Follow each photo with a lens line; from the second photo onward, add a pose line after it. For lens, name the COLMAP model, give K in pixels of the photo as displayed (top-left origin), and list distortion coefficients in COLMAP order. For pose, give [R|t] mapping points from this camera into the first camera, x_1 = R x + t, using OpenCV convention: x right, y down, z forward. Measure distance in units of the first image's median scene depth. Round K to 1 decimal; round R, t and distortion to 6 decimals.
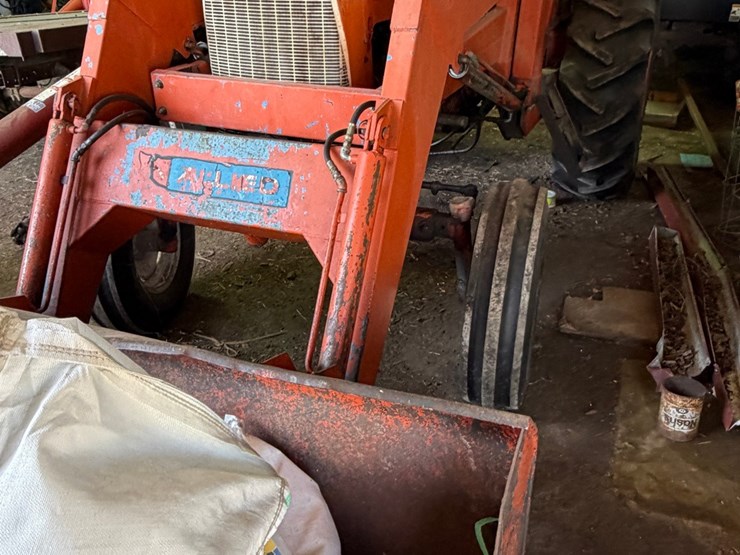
lens RADIAL K [[684.4, 0, 376.3], [0, 684.4, 269.0], [0, 0, 1]] dist [-0.001045, 0.000000]
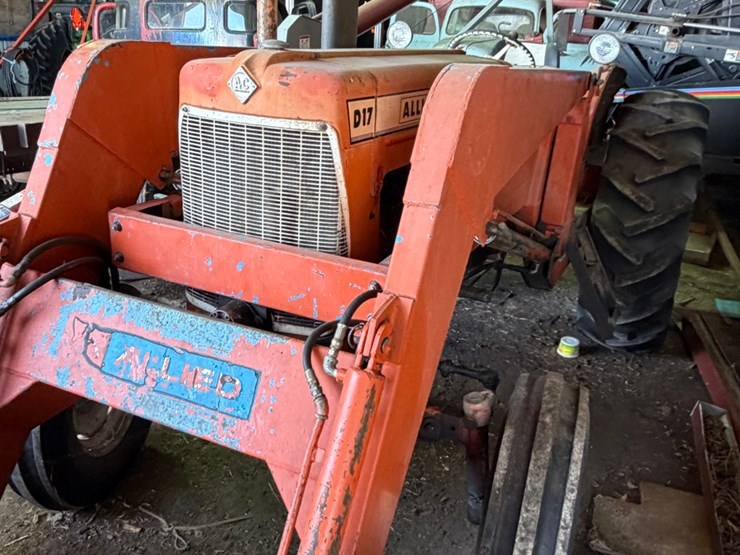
lens RADIAL K [[684.4, 0, 369.1], [0, 684.4, 266.1], [0, 0, 1]] dist [-0.001045, 0.000000]
pose [[0.996998, 0.074711, -0.020309, 0.002883], [-0.076632, 0.989645, -0.121368, -0.154522], [0.011031, 0.122560, 0.992400, 0.208609]]
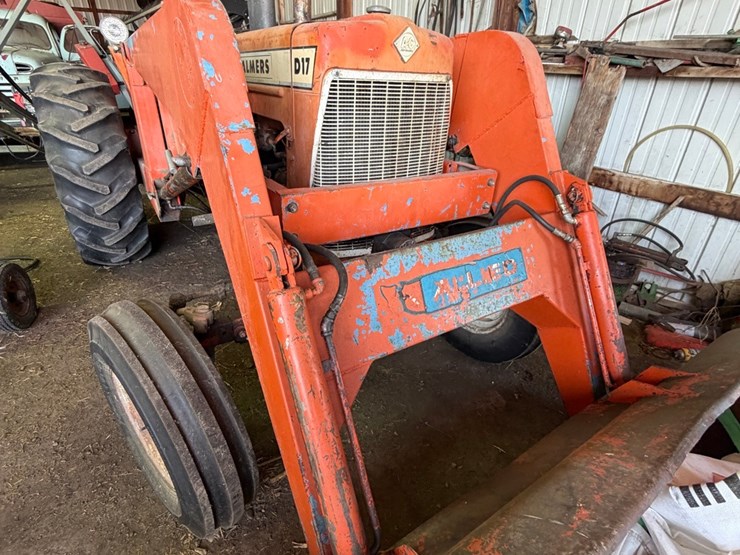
lens RADIAL K [[395.4, 0, 371.6], [0, 395.4, 275.9], [0, 0, 1]] dist [0.001340, -0.000440]
pose [[0.561564, -0.347694, 0.750836, -0.675320], [0.329232, 0.926395, 0.182752, -0.263562], [-0.759113, 0.144572, 0.634702, 0.682548]]
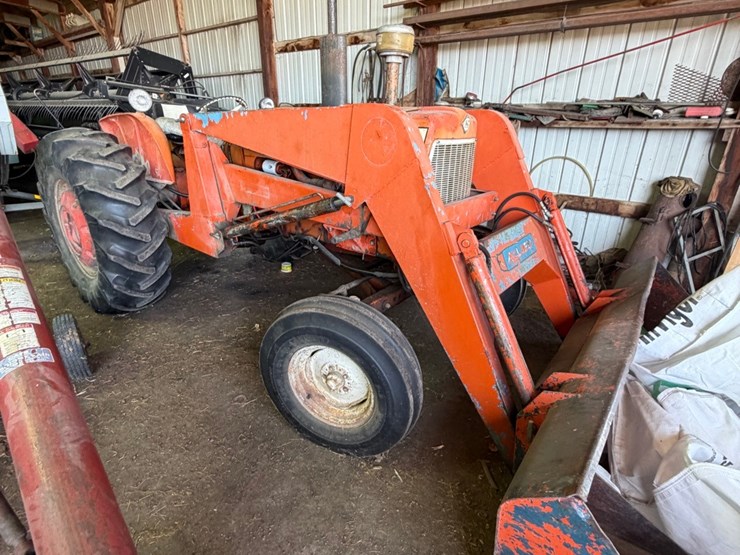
lens RADIAL K [[395.4, 0, 373.2], [0, 395.4, 273.9], [0, 0, 1]] dist [0.001340, -0.000440]
pose [[0.270067, -0.338472, 0.901388, -1.144590], [0.409324, 0.887726, 0.210703, -0.405196], [-0.871503, 0.312056, 0.378291, 0.878556]]
